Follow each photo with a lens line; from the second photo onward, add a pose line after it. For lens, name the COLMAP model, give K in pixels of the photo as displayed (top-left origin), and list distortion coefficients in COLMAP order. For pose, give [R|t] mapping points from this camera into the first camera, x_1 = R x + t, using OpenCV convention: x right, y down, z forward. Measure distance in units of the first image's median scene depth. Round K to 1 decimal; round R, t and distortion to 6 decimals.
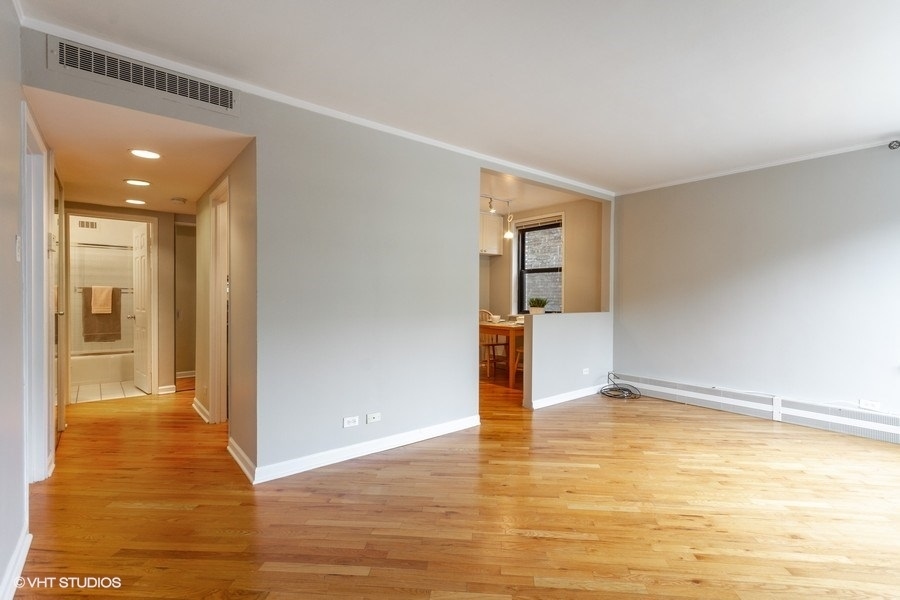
lens RADIAL K [[413.8, 0, 469.1], [0, 413.8, 295.3], [0, 0, 1]] dist [0.013795, -0.000764]
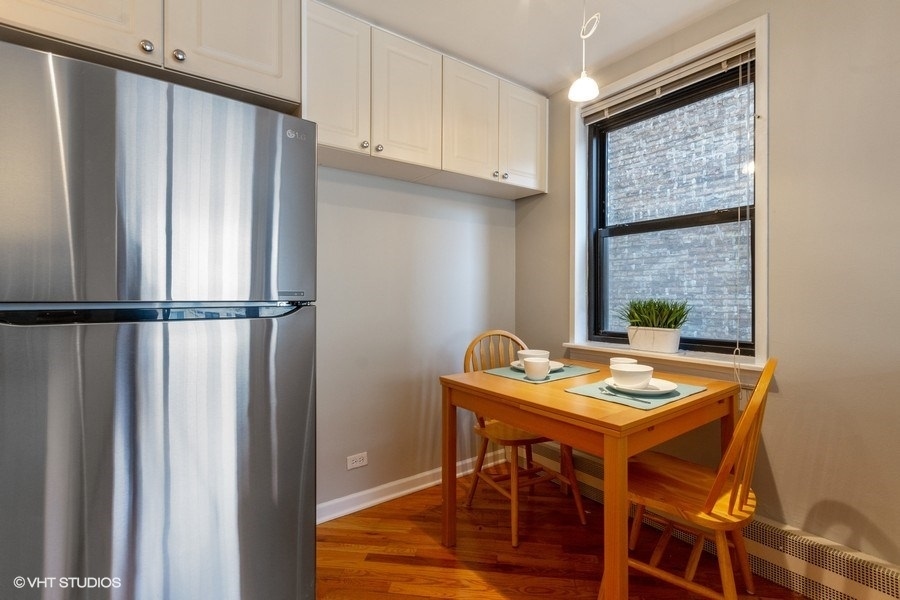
lens RADIAL K [[413.8, 0, 469.1], [0, 413.8, 295.3], [0, 0, 1]] dist [0.013795, -0.000764]
pose [[0.999088, 0.003060, -0.042589, 0.021304], [-0.002912, 0.999989, 0.003543, 0.001738], [0.042599, -0.003416, 0.999086, 0.600686]]
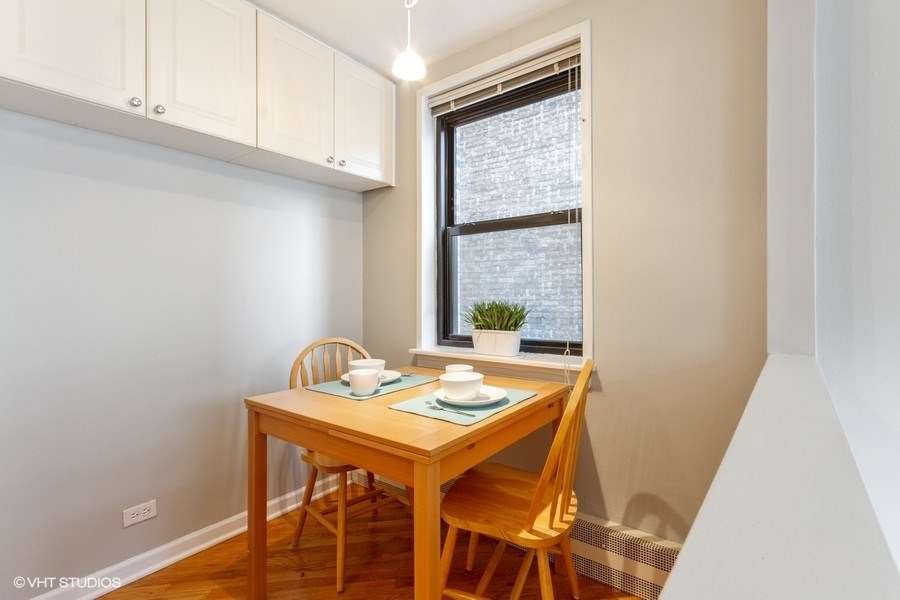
lens RADIAL K [[413.8, 0, 469.1], [0, 413.8, 295.3], [0, 0, 1]] dist [0.013795, -0.000764]
pose [[0.972921, -0.002705, 0.231124, 0.060058], [0.002814, 0.999996, -0.000141, 0.001294], [-0.231123, 0.000787, 0.972924, 0.631469]]
